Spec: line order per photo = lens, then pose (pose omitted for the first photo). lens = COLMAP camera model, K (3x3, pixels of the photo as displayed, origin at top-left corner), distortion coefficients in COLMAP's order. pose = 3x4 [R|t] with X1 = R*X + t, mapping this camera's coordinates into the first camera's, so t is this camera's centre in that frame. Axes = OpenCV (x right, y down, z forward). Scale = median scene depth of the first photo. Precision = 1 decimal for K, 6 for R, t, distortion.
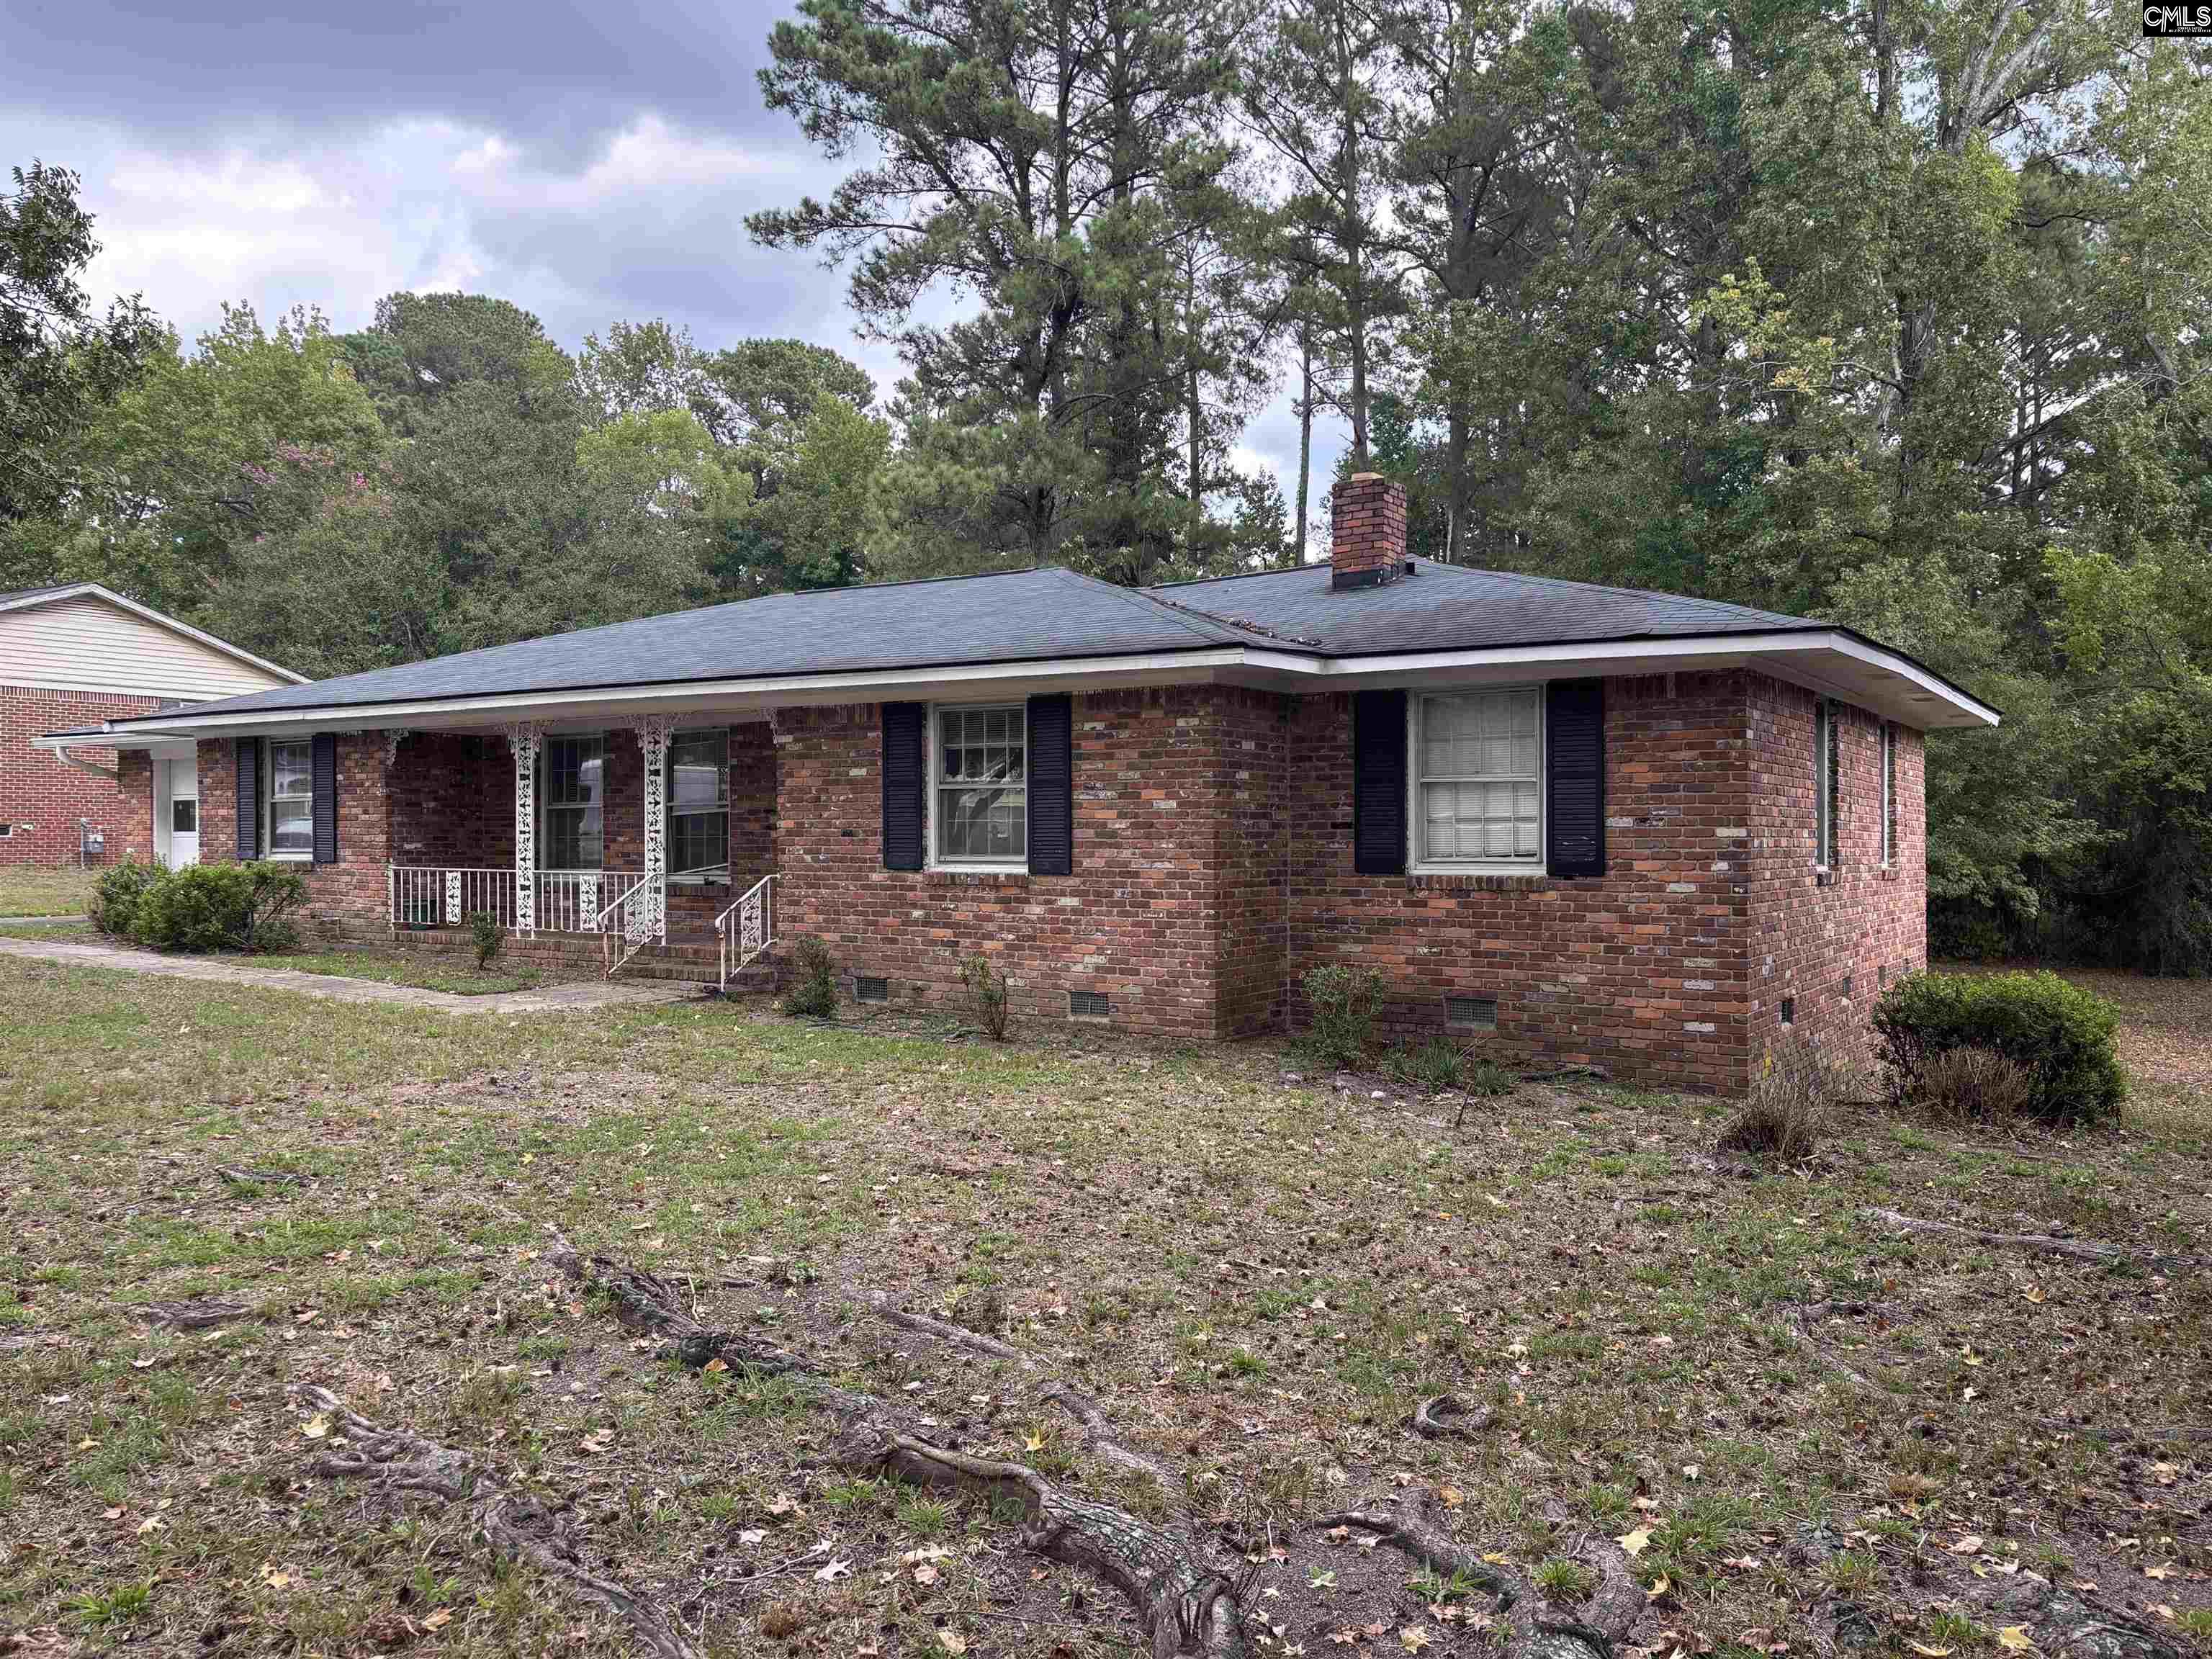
lens RADIAL K [[1669.5, 0, 1096.1], [0, 1669.5, 835.2], [0, 0, 1]] dist [0.041545, -0.035026]
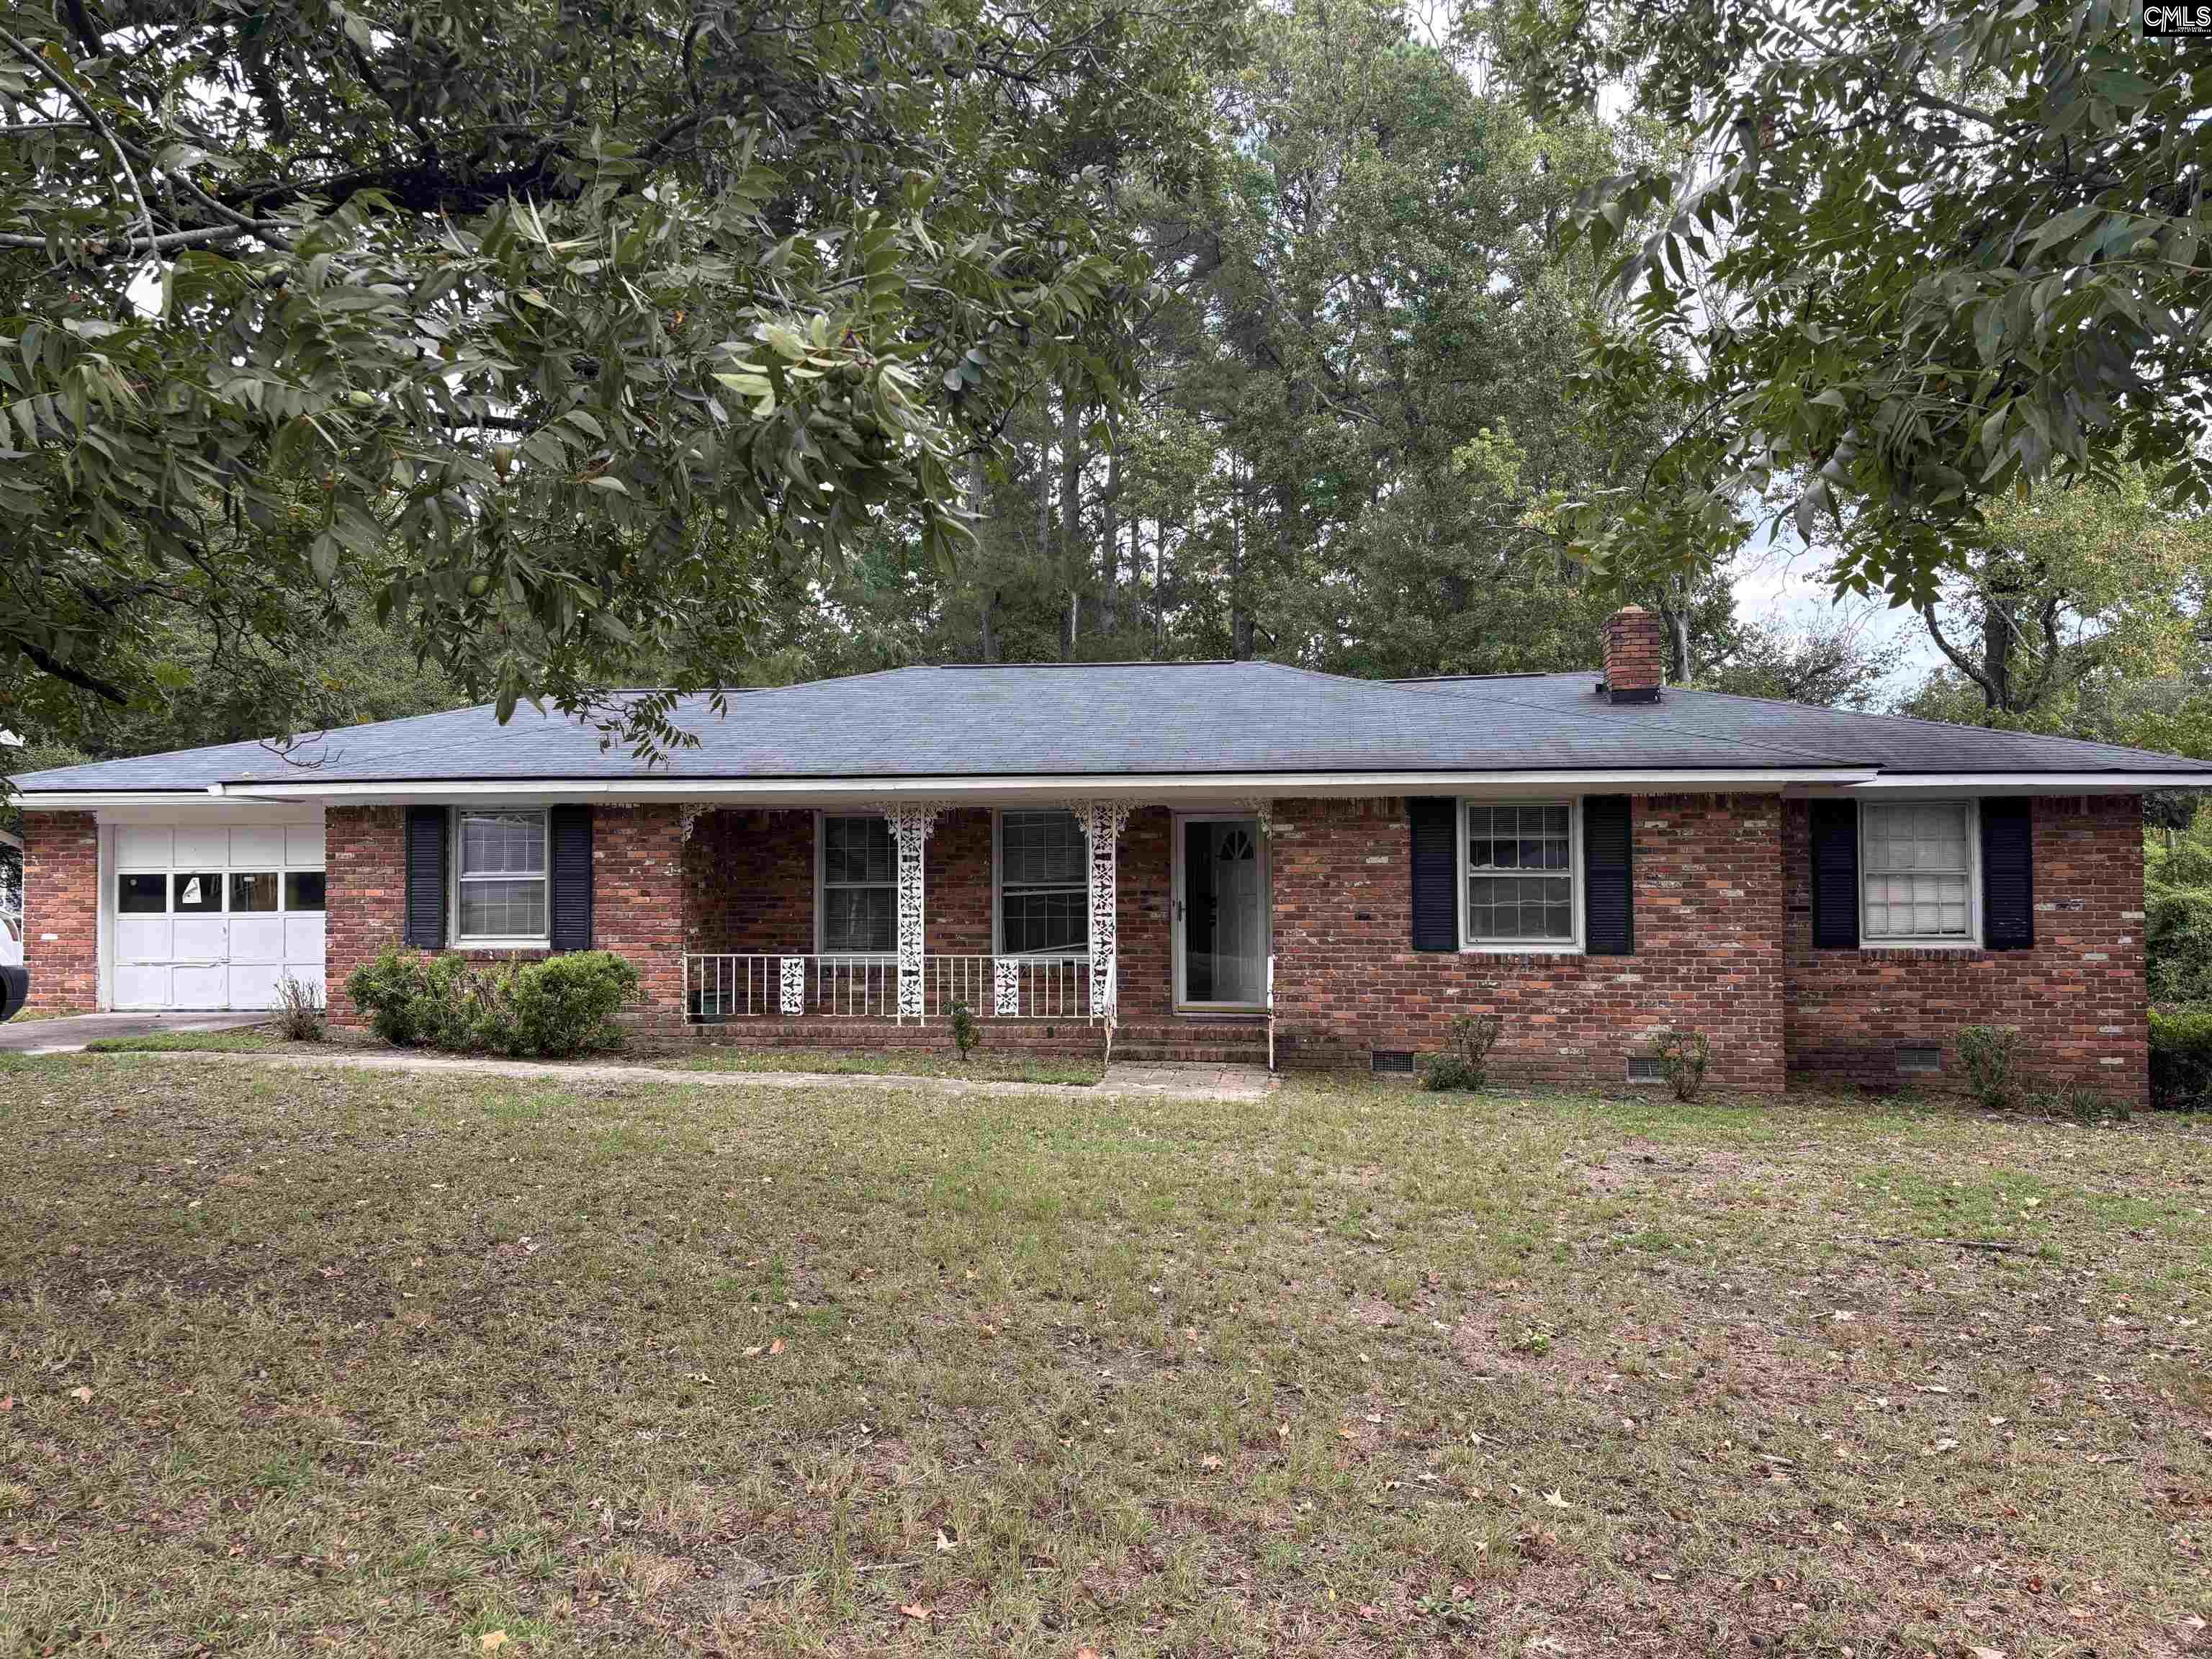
lens RADIAL K [[1669.5, 0, 1096.8], [0, 1669.5, 823.9], [0, 0, 1]] dist [0.041545, -0.035026]
pose [[0.904518, 0.011735, 0.426273, -0.821915], [0.003380, 0.999393, -0.034684, -0.026314], [-0.426421, 0.032813, 0.903929, 0.112505]]
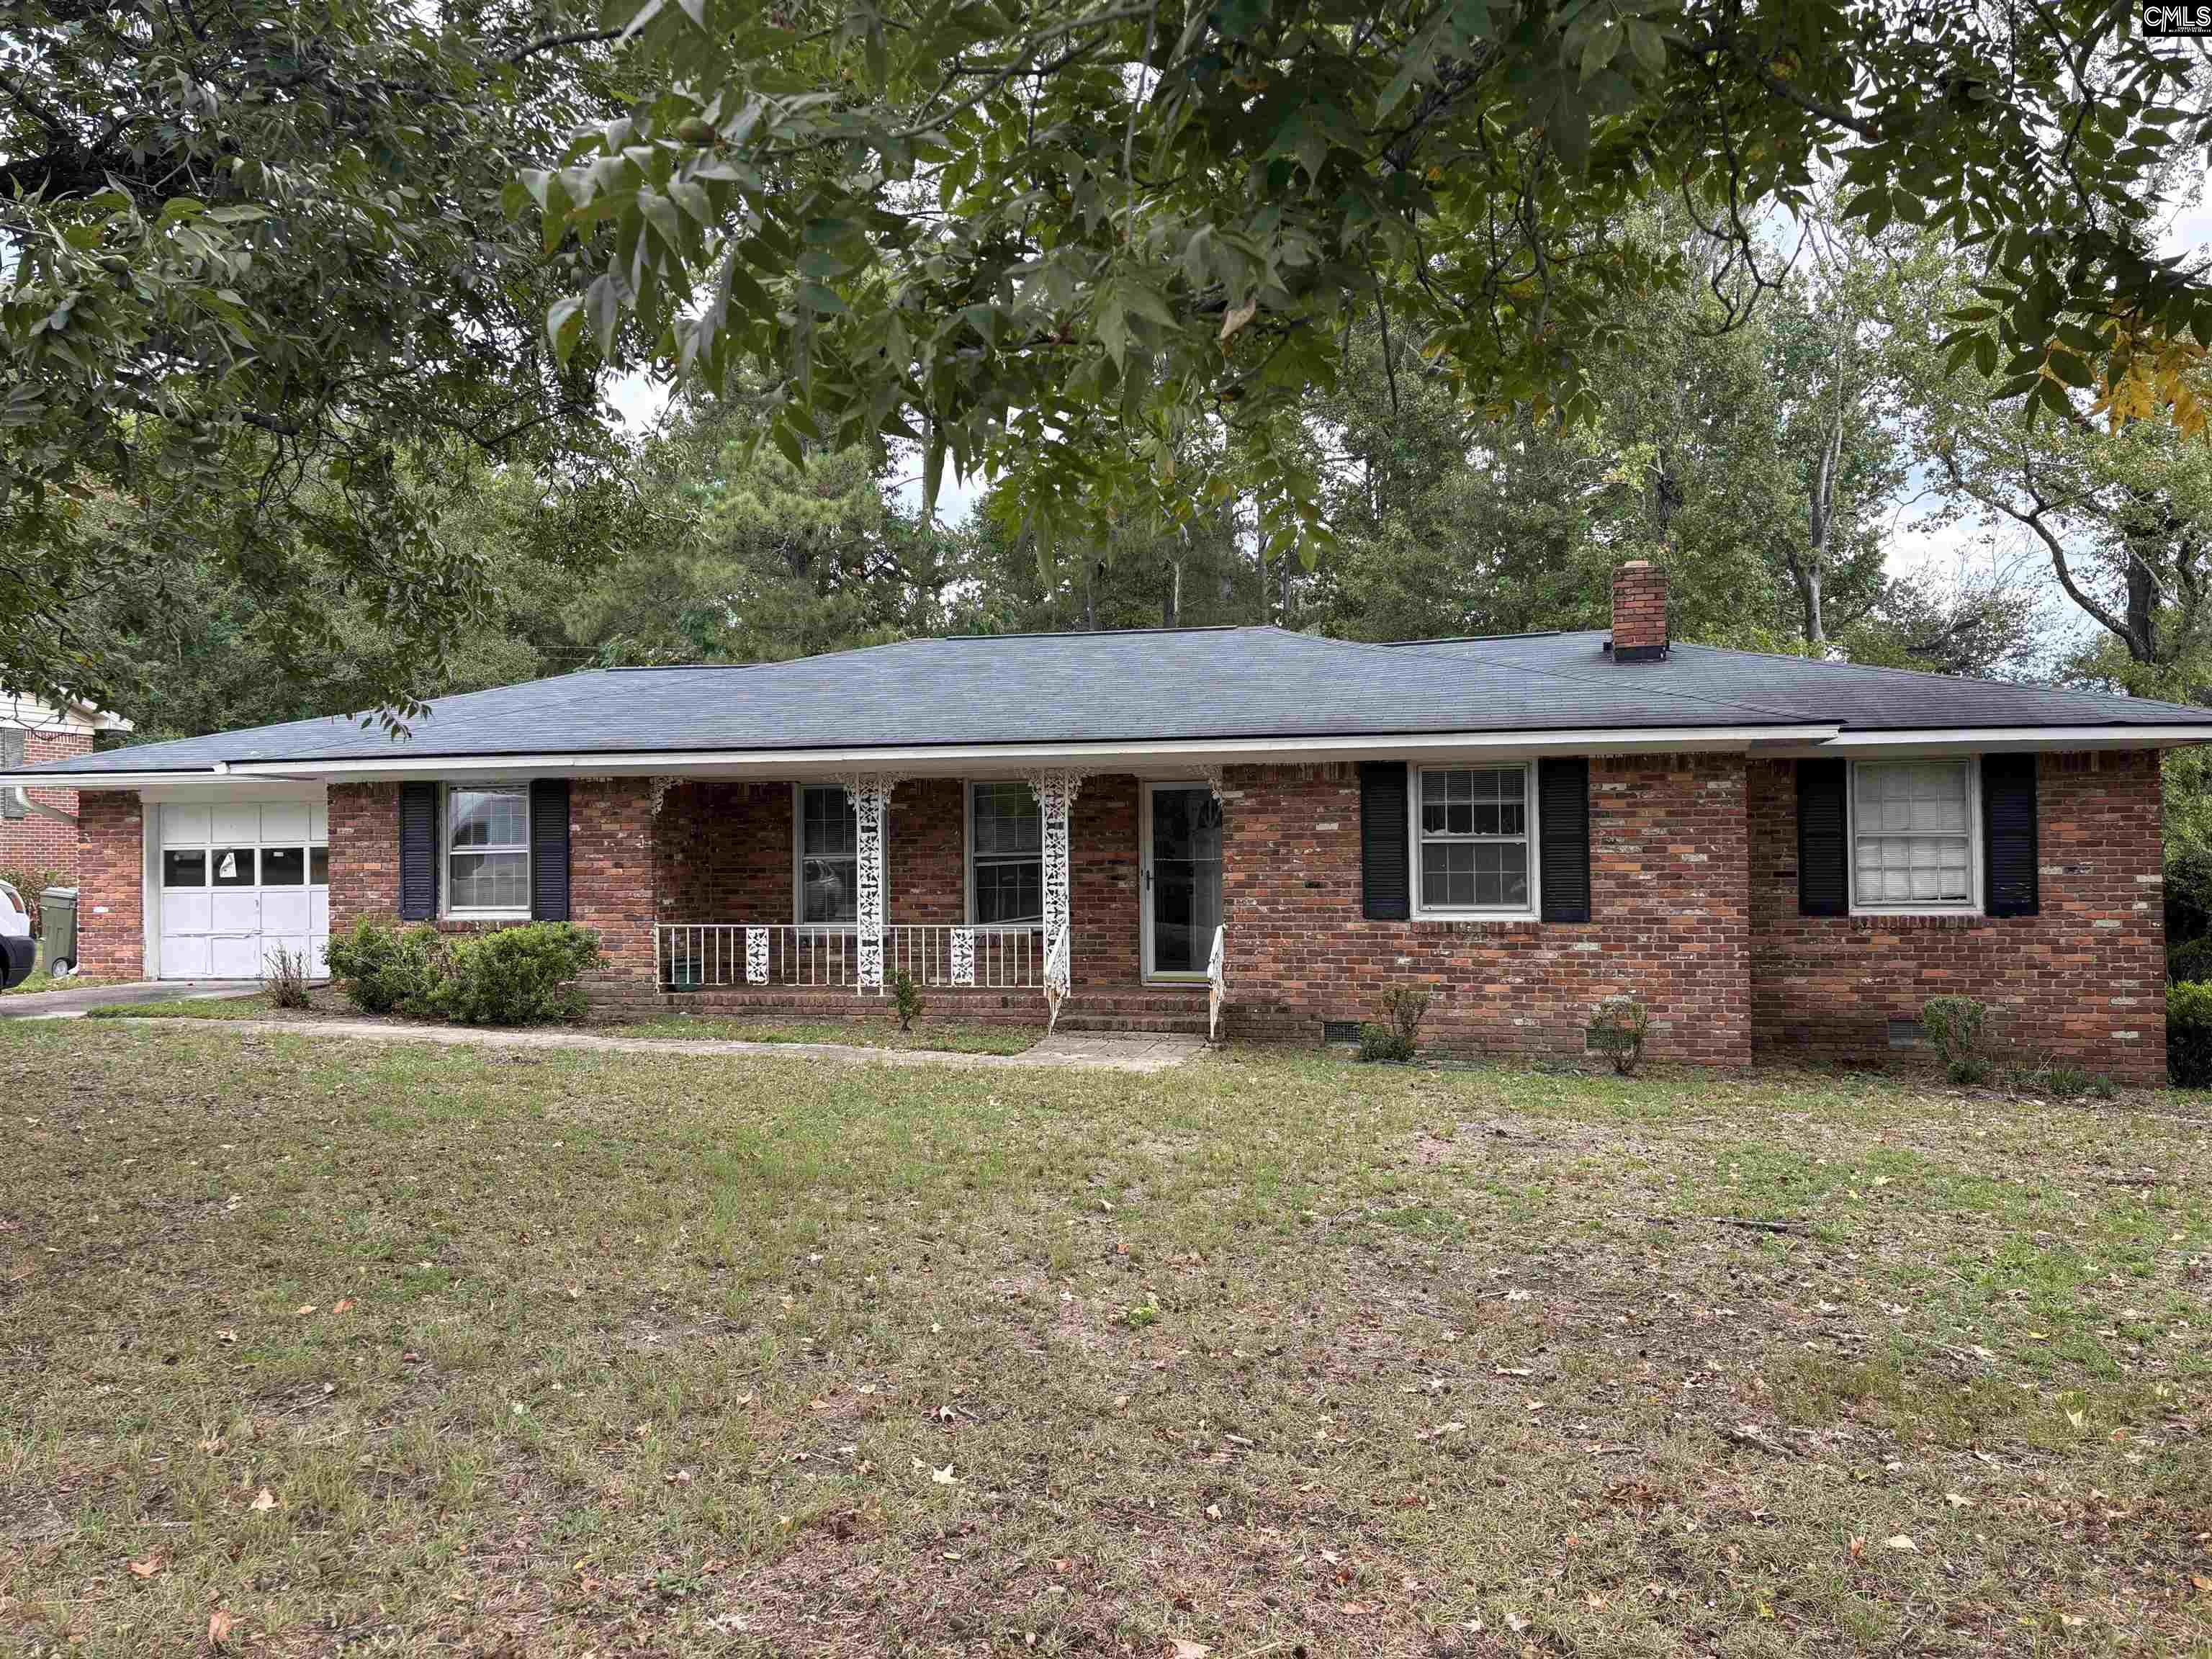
lens RADIAL K [[1669.5, 0, 1096.5], [0, 1669.5, 819.8], [0, 0, 1]] dist [0.041545, -0.035026]
pose [[0.943496, -0.002093, 0.331377, -0.674742], [0.009863, 0.999714, -0.021768, -0.022260], [-0.331237, 0.023806, 0.943247, 0.062416]]
